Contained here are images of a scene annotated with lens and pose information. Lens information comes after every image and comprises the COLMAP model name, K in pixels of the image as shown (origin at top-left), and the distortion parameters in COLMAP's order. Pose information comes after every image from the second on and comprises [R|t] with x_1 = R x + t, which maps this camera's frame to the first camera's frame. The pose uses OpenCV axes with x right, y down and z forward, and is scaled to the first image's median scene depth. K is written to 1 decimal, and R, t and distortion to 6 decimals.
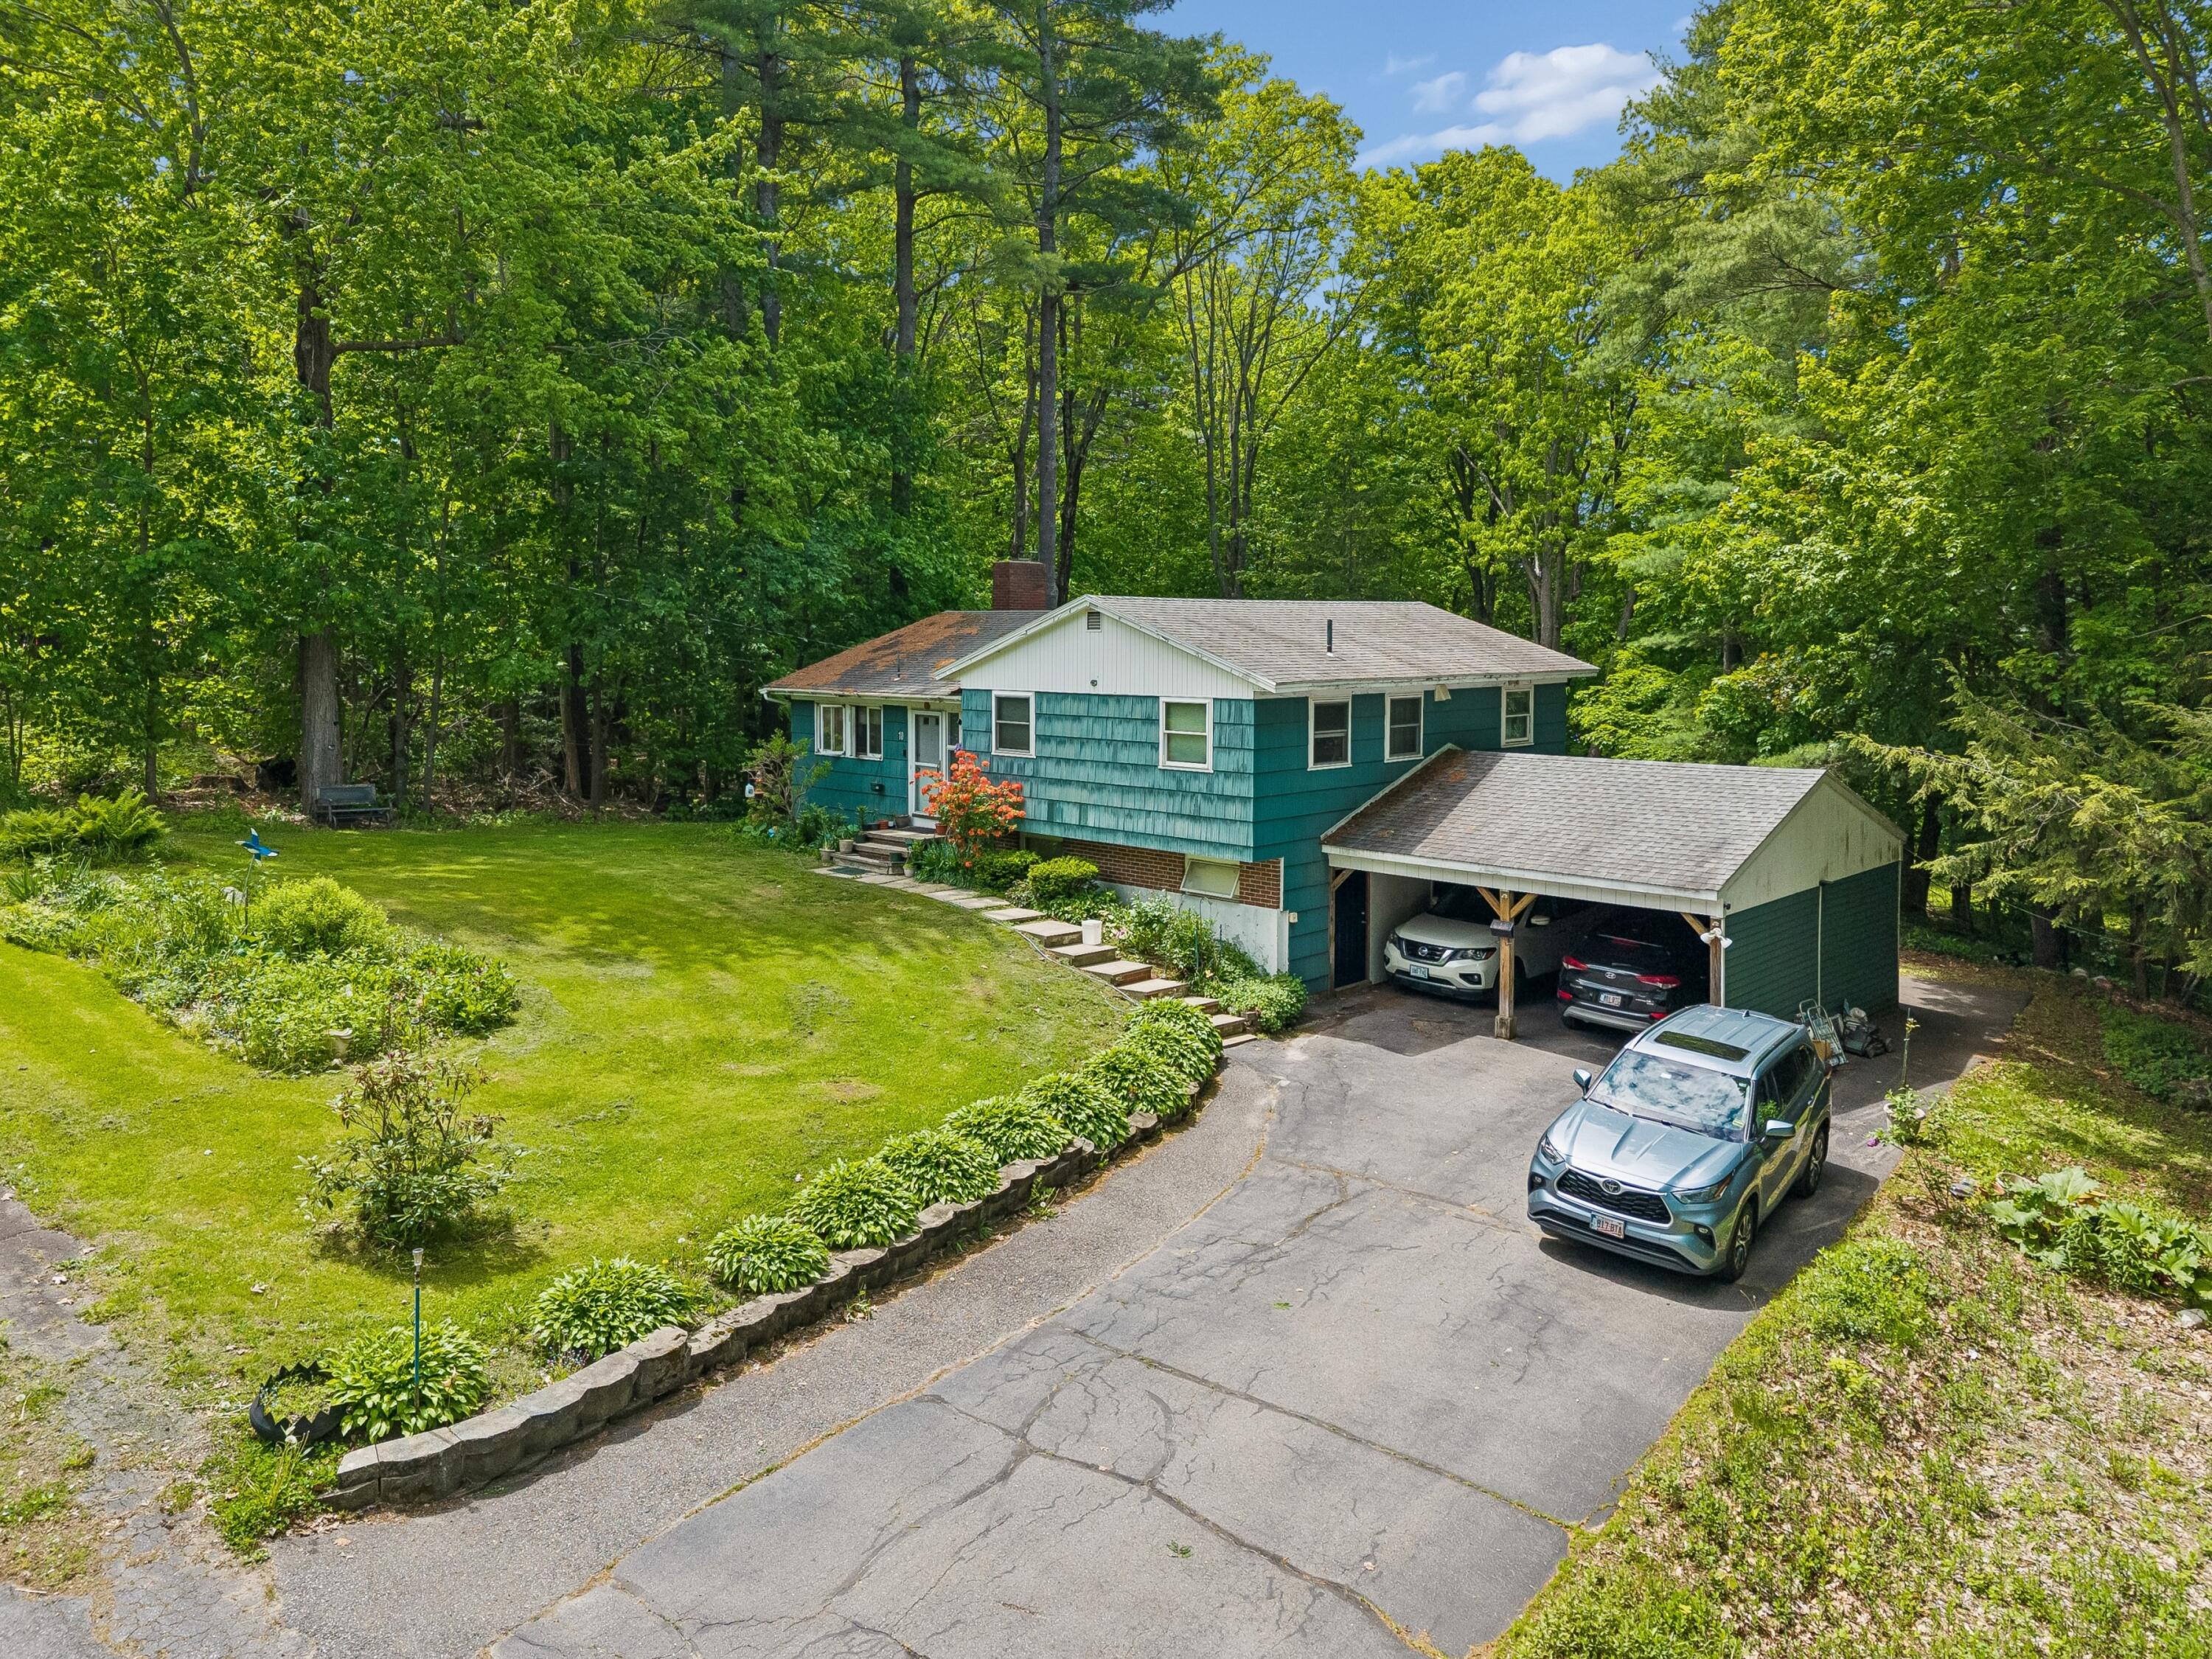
lens RADIAL K [[1484.3, 0, 1106.0], [0, 1484.3, 695.4], [0, 0, 1]] dist [0.042275, -0.062519]
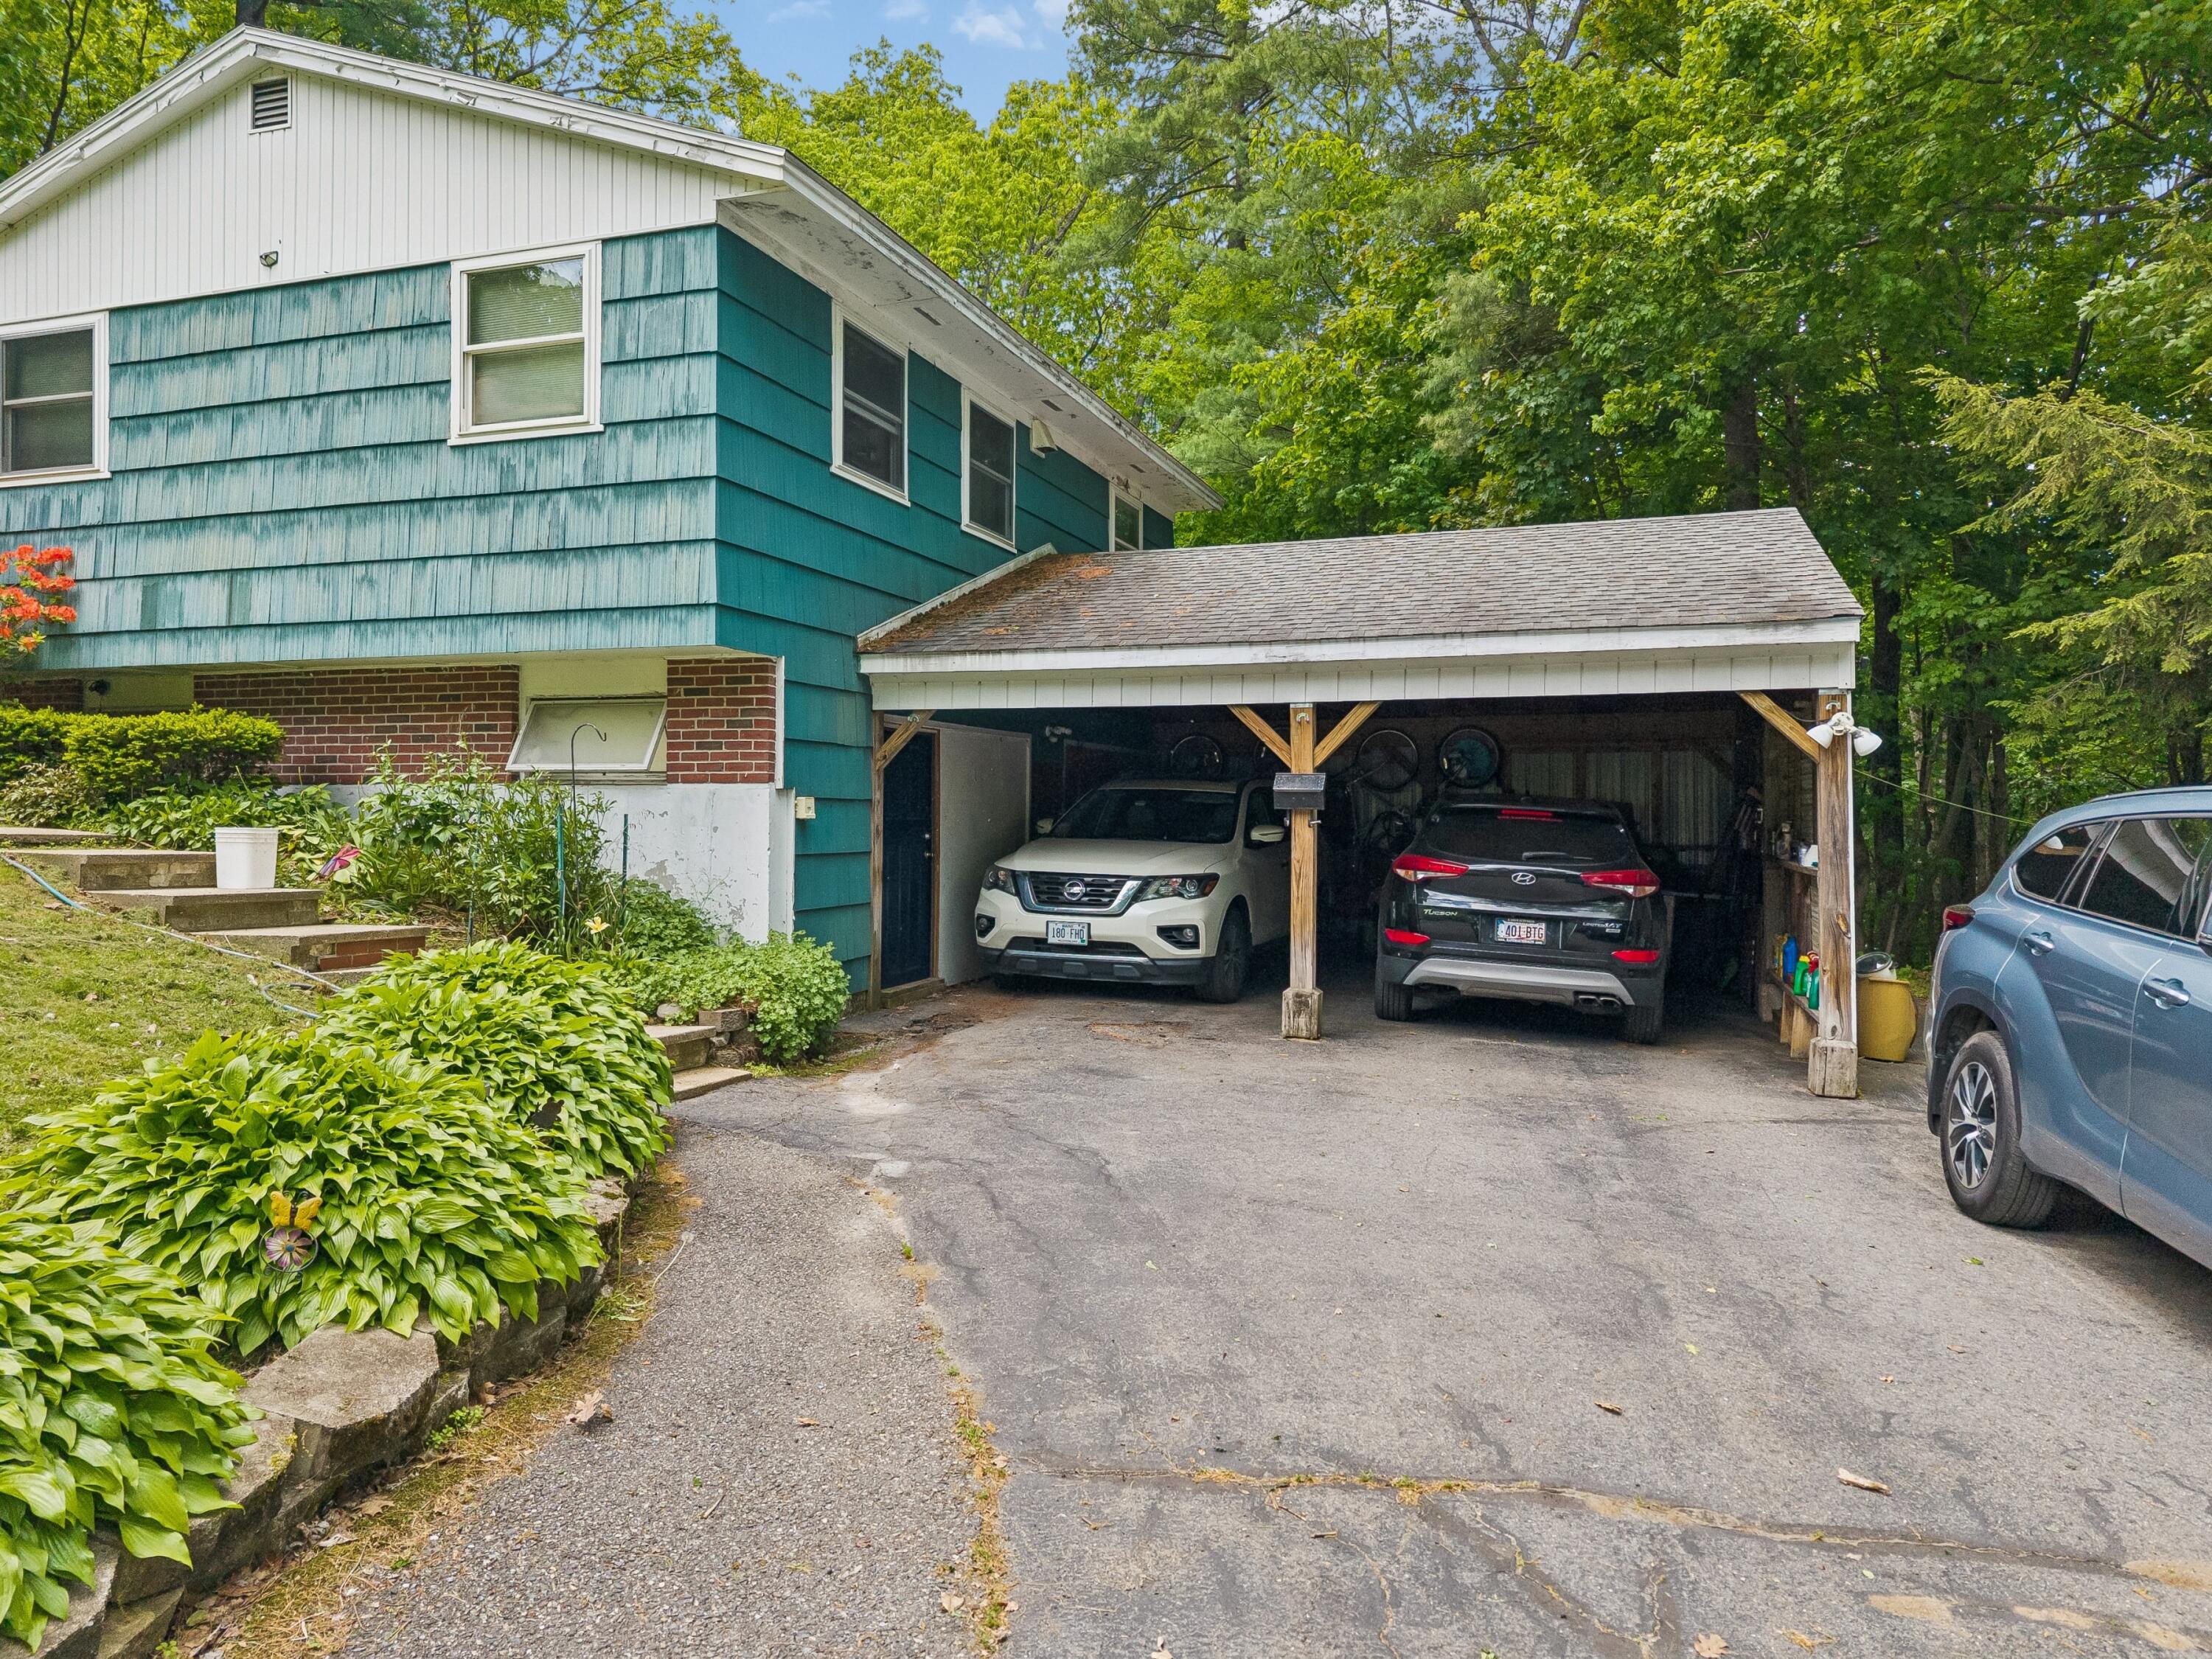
lens RADIAL K [[1483.0, 0, 1106.1], [0, 1483.0, 797.4], [0, 0, 1]] dist [0.026590, -0.033310]
pose [[0.899613, 0.005116, 0.436659, 0.020720], [0.014292, 0.999051, -0.041150, 0.165226], [-0.436455, 0.043260, 0.898686, 0.590364]]
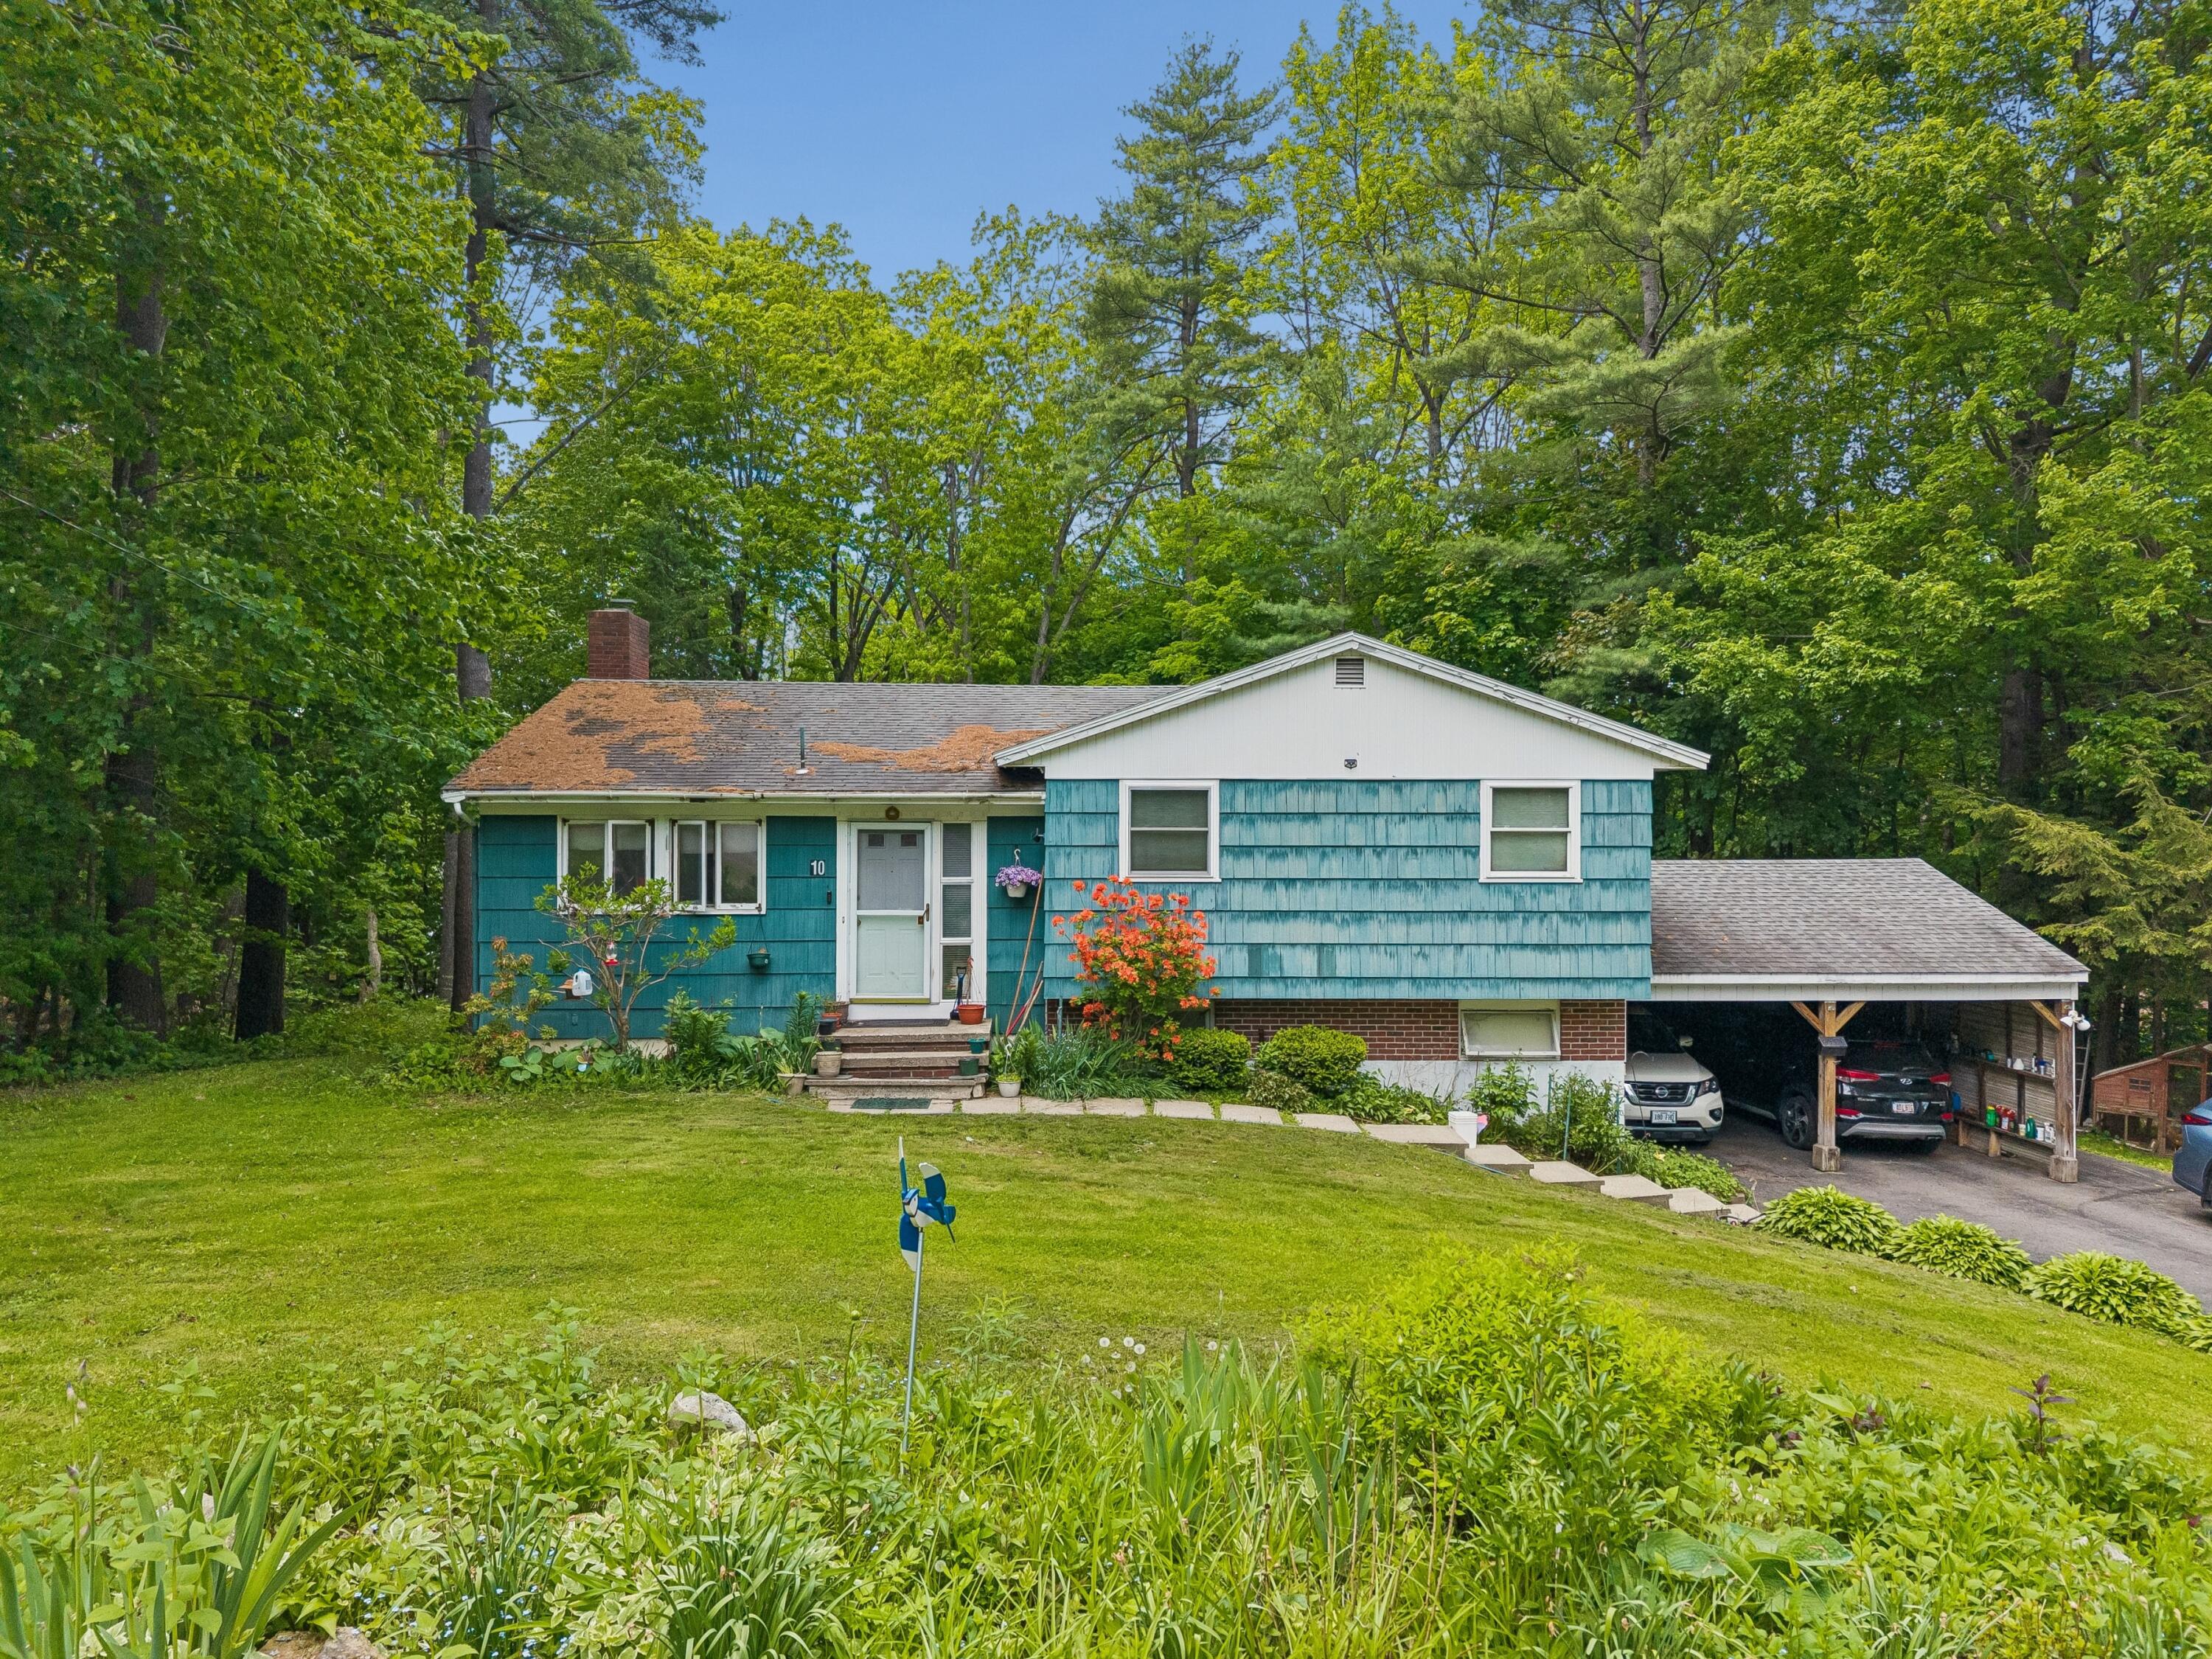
lens RADIAL K [[1460.5, 0, 1111.7], [0, 1460.5, 819.4], [0, 0, 1]] dist [0.006330, -0.001211]
pose [[0.696466, 0.005296, 0.717570, -0.601339], [0.026664, 0.999091, -0.033253, 0.039054], [-0.717094, 0.042293, 0.695692, 0.656123]]
